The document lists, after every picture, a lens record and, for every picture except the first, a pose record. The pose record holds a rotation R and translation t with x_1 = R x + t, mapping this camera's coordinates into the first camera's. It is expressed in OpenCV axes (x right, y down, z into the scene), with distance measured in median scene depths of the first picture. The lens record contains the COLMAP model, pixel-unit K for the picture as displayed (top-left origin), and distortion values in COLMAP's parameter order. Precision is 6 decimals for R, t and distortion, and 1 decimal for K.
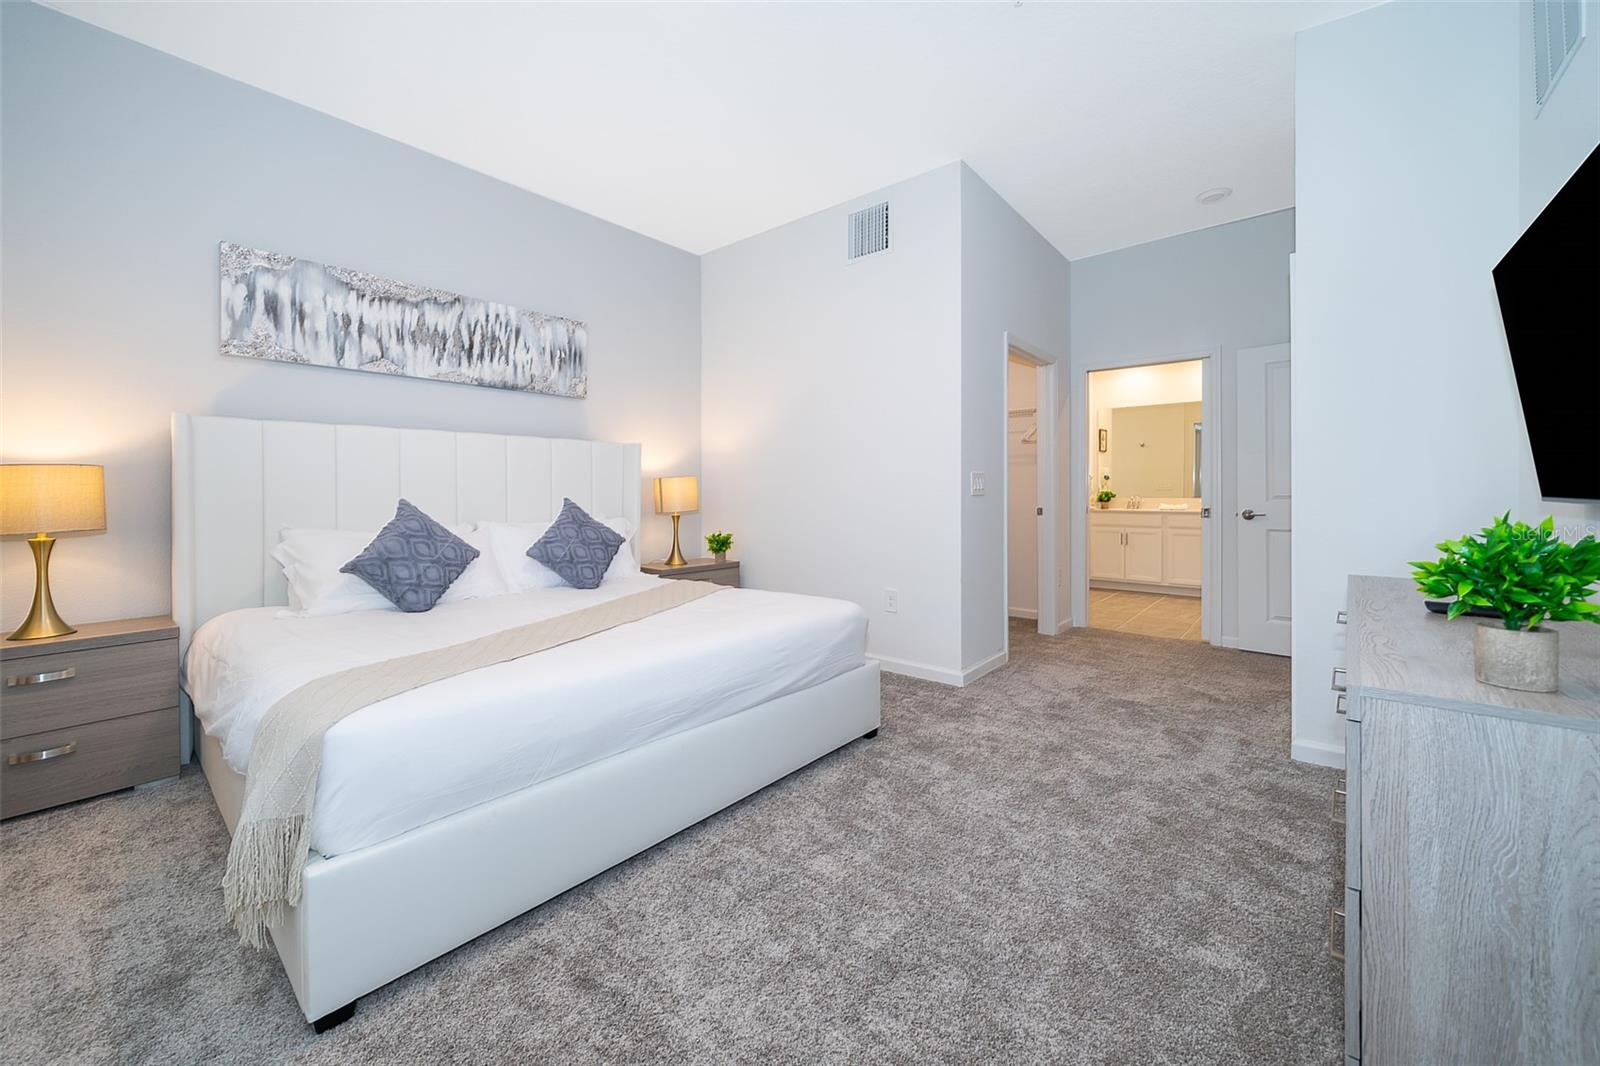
lens RADIAL K [[619.9, 0, 829.8], [0, 619.9, 496.8], [0, 0, 1]] dist [-0.002009, -0.000013]
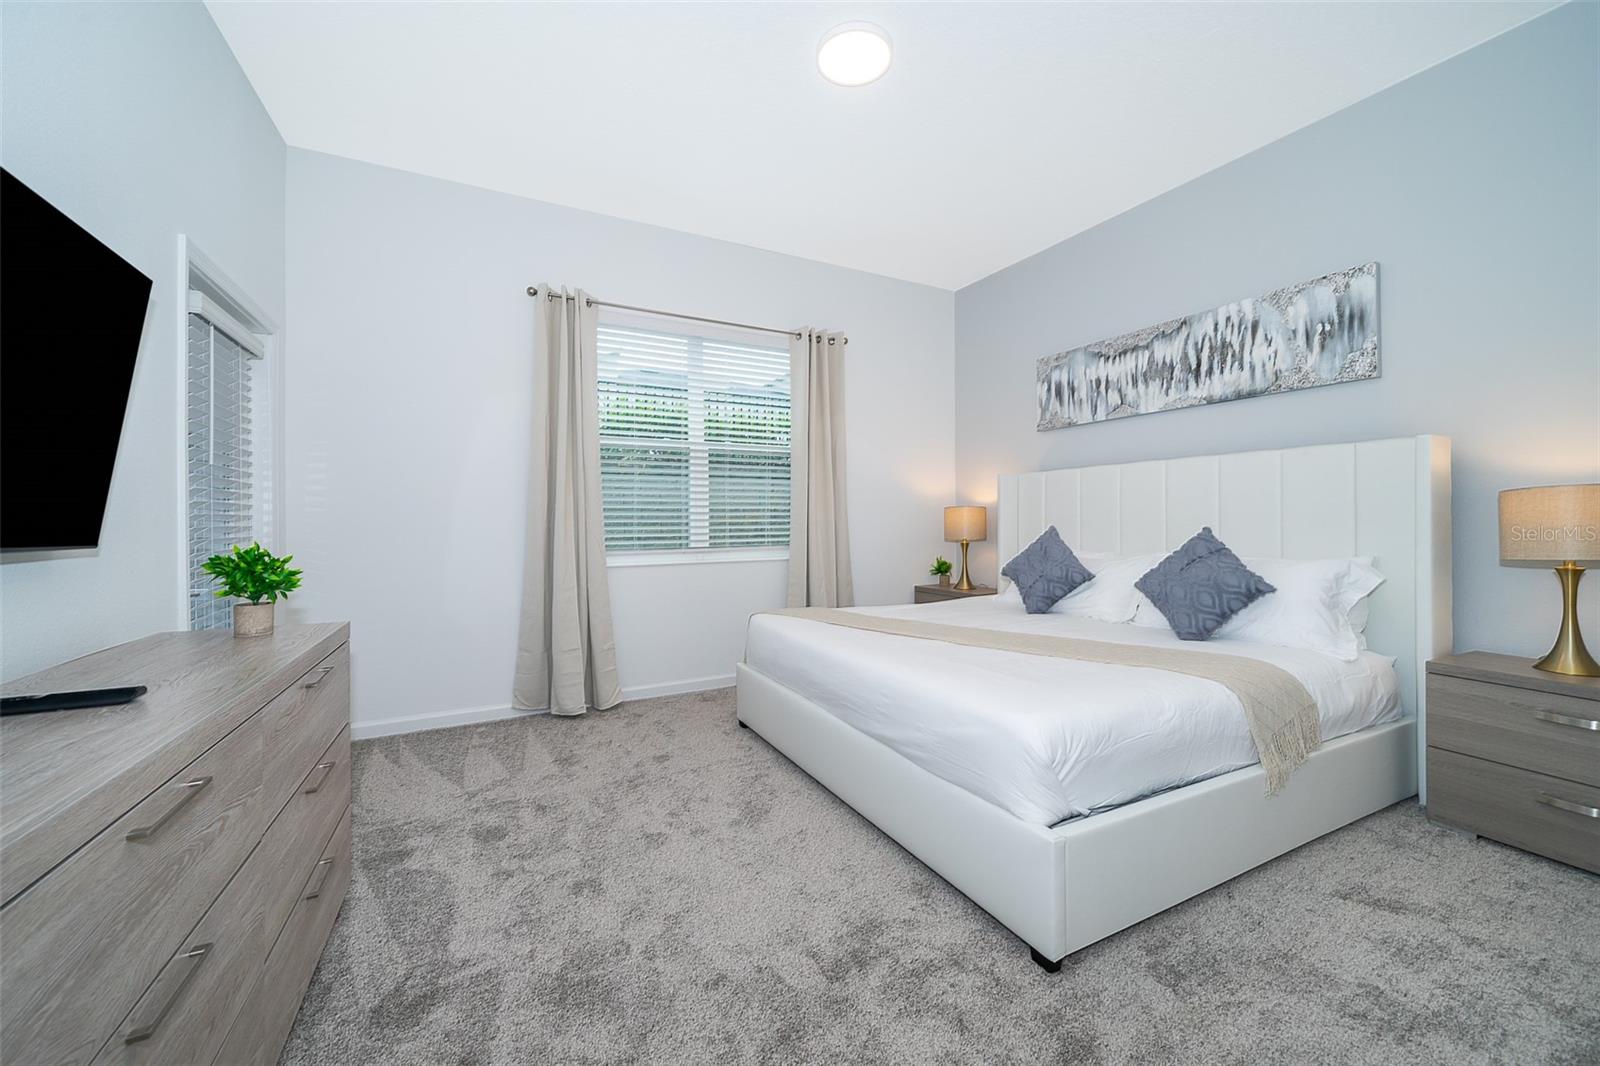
lens RADIAL K [[619.9, 0, 804.2], [0, 619.9, 521.1], [0, 0, 1]] dist [-0.002009, -0.000013]
pose [[-0.408798, 0.000749, -0.912625, 0.536259], [-0.007815, 0.999960, 0.004321, -0.004674], [0.912592, 0.008899, -0.408776, 0.852660]]
